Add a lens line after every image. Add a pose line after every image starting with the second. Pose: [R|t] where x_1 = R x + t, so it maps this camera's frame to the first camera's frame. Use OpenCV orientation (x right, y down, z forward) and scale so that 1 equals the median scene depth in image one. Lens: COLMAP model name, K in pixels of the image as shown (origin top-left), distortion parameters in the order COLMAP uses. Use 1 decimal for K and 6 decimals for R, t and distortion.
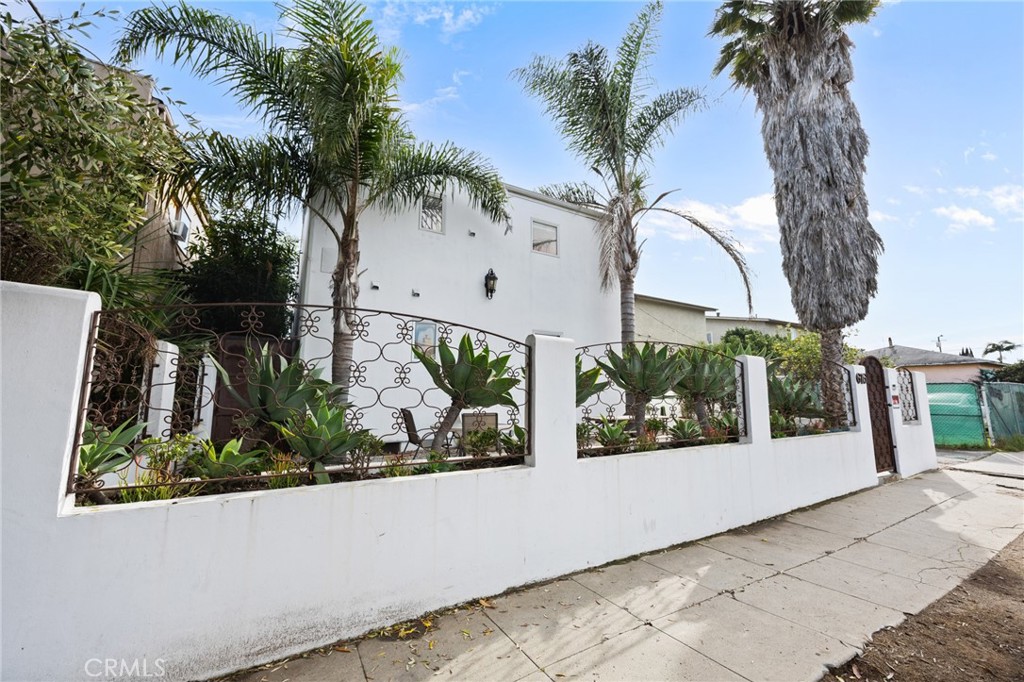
lens RADIAL K [[398.9, 0, 504.8], [0, 398.9, 342.8], [0, 0, 1]] dist [0.003157, -0.000079]
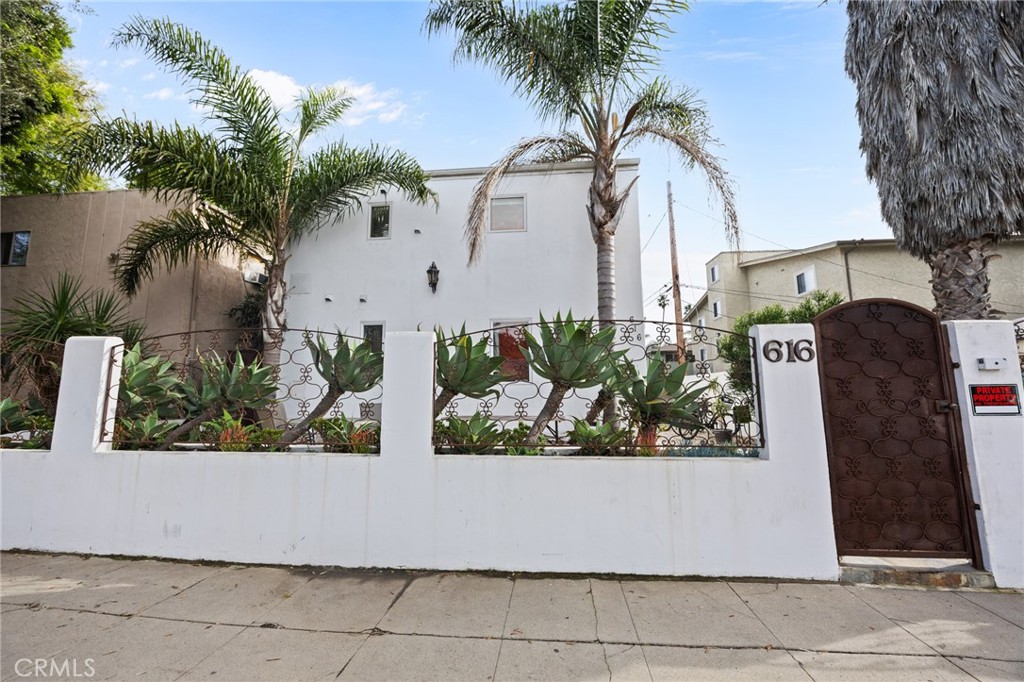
lens RADIAL K [[398.9, 0, 508.2], [0, 398.9, 338.8], [0, 0, 1]] dist [0.003157, -0.000079]
pose [[0.802800, -0.080117, -0.590842, 1.422028], [0.079361, 0.996472, -0.027289, 0.090743], [0.590944, -0.024982, 0.806326, 0.650814]]
